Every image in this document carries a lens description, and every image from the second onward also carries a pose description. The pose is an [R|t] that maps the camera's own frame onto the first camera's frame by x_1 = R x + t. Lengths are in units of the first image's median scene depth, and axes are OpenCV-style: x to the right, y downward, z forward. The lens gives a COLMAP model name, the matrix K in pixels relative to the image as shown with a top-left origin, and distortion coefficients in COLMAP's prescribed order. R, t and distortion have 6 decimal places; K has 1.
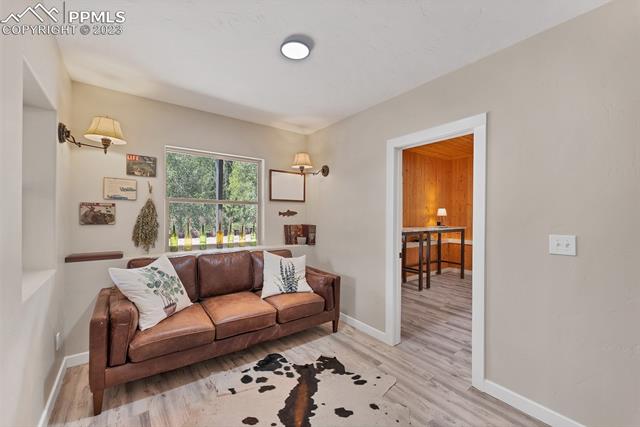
lens RADIAL K [[267.9, 0, 333.2], [0, 267.9, 216.4], [0, 0, 1]] dist [-0.003912, 0.000089]
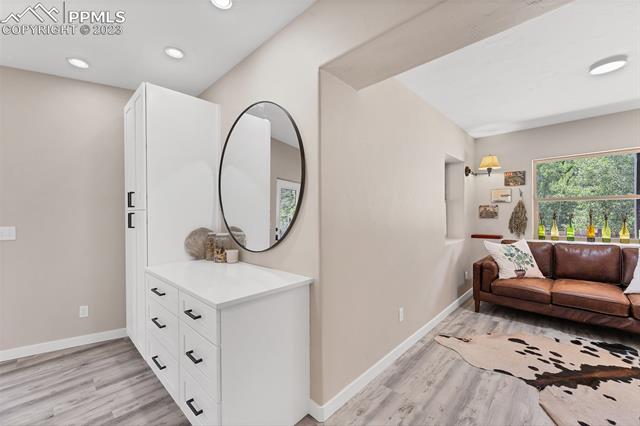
lens RADIAL K [[265.4, 0, 316.1], [0, 265.4, 215.0], [0, 0, 1]] dist [-0.000274, 0.000805]
pose [[0.147294, -0.002744, -0.989089, 0.629467], [0.007166, 0.999973, -0.001707, 0.007164], [0.989067, -0.006837, 0.147310, -0.330354]]
